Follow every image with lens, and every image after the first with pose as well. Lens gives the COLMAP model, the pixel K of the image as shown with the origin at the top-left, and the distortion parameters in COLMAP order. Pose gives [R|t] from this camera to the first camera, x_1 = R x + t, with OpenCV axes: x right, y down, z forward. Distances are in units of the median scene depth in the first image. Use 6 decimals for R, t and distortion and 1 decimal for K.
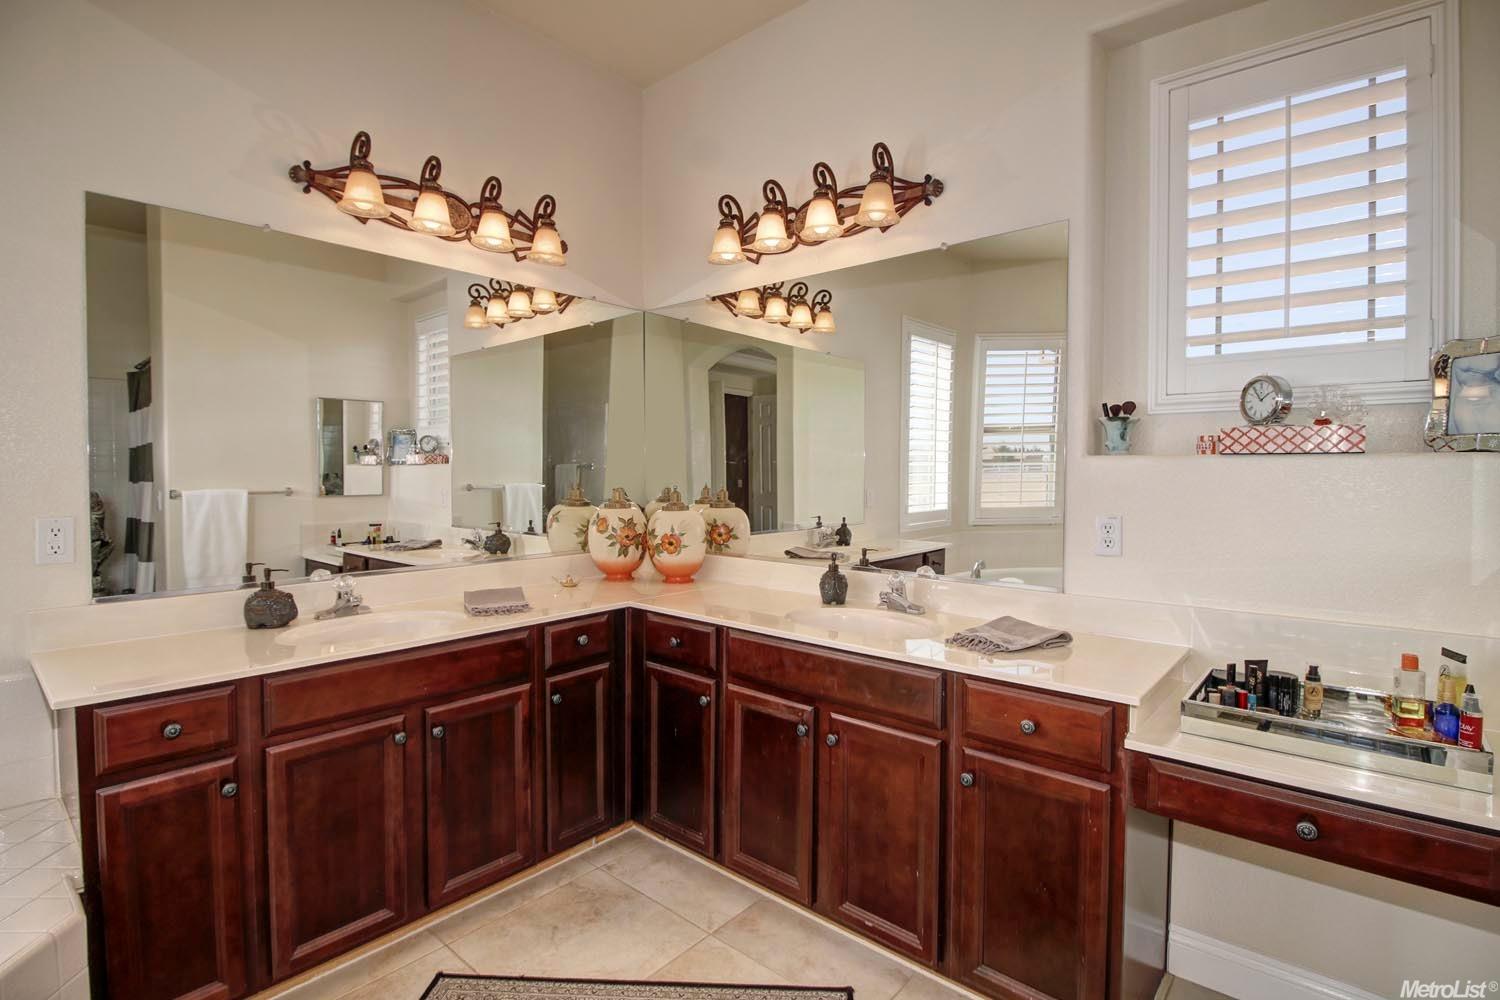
lens RADIAL K [[716.6, 0, 751.0], [0, 716.6, 482.6], [0, 0, 1]] dist [-0.000627, -0.013481]
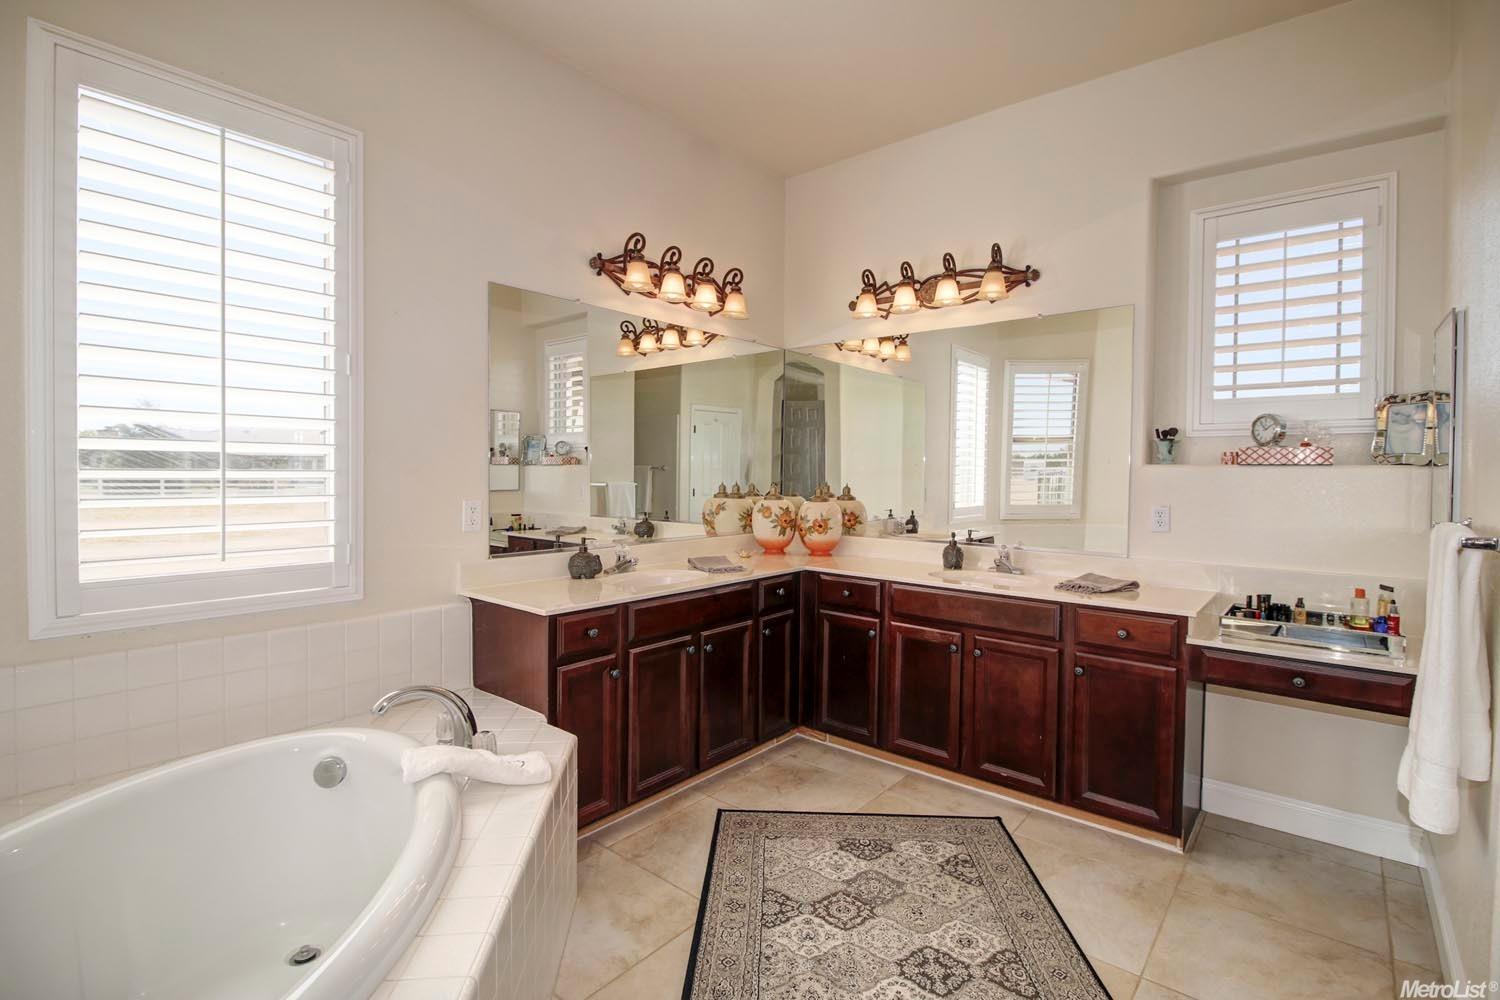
lens RADIAL K [[696.6, 0, 747.2], [0, 696.6, 481.7], [0, 0, 1]] dist [0.004689, -0.012419]
pose [[0.999893, 0.008300, 0.012022, -0.363607], [-0.008268, 0.999962, -0.002673, 0.008415], [-0.012044, 0.002573, 0.999924, -0.420766]]
